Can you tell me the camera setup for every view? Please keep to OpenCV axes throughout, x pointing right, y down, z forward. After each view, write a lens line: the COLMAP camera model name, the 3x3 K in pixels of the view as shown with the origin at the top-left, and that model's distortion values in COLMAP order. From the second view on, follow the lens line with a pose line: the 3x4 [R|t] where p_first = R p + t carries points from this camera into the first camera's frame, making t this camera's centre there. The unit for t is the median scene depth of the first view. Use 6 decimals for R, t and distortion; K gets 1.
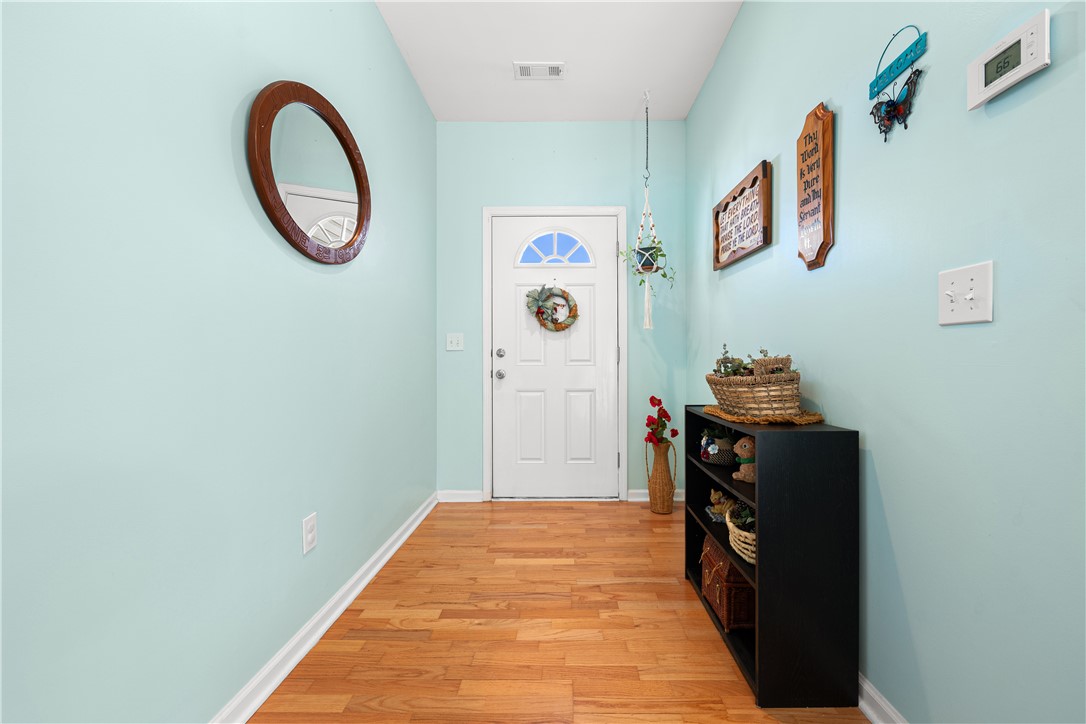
lens RADIAL K [[426.0, 0, 548.7], [0, 426.0, 363.5], [0, 0, 1]] dist [0.001556, 0.000103]
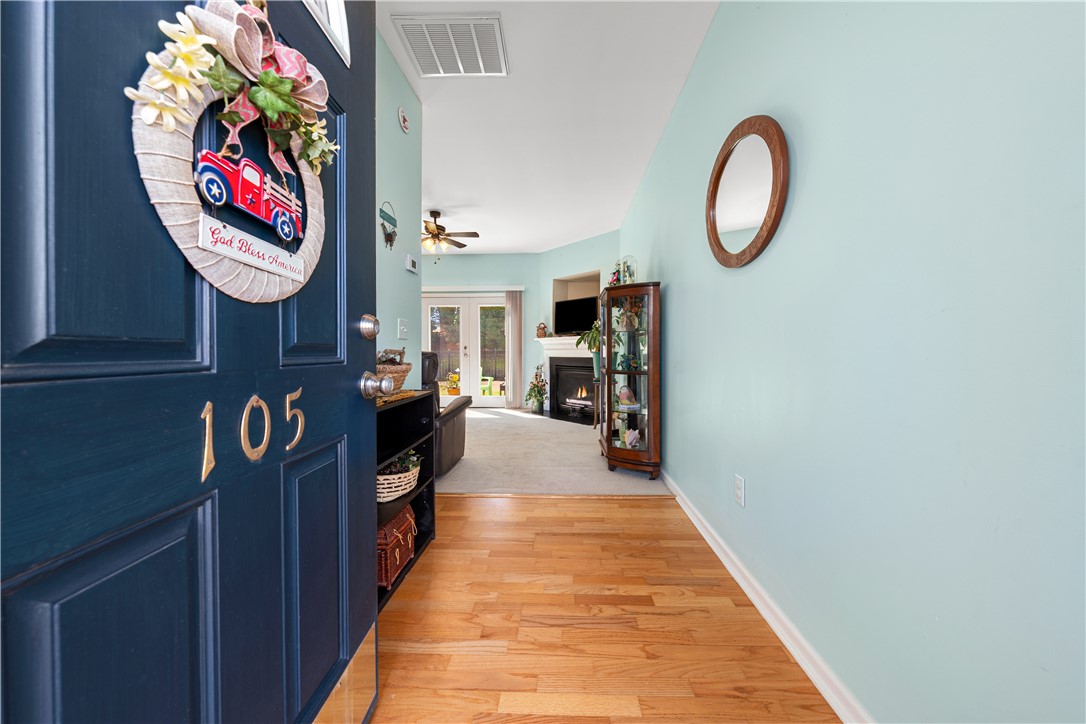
lens RADIAL K [[368.2, 0, 544.7], [0, 368.2, 355.2], [0, 0, 1]] dist [-0.000880, 0.000201]
pose [[-0.999781, 0.002537, 0.020783, -0.015869], [0.002770, 0.999933, 0.011205, -0.006535], [-0.020753, 0.011260, -0.999721, 1.861131]]
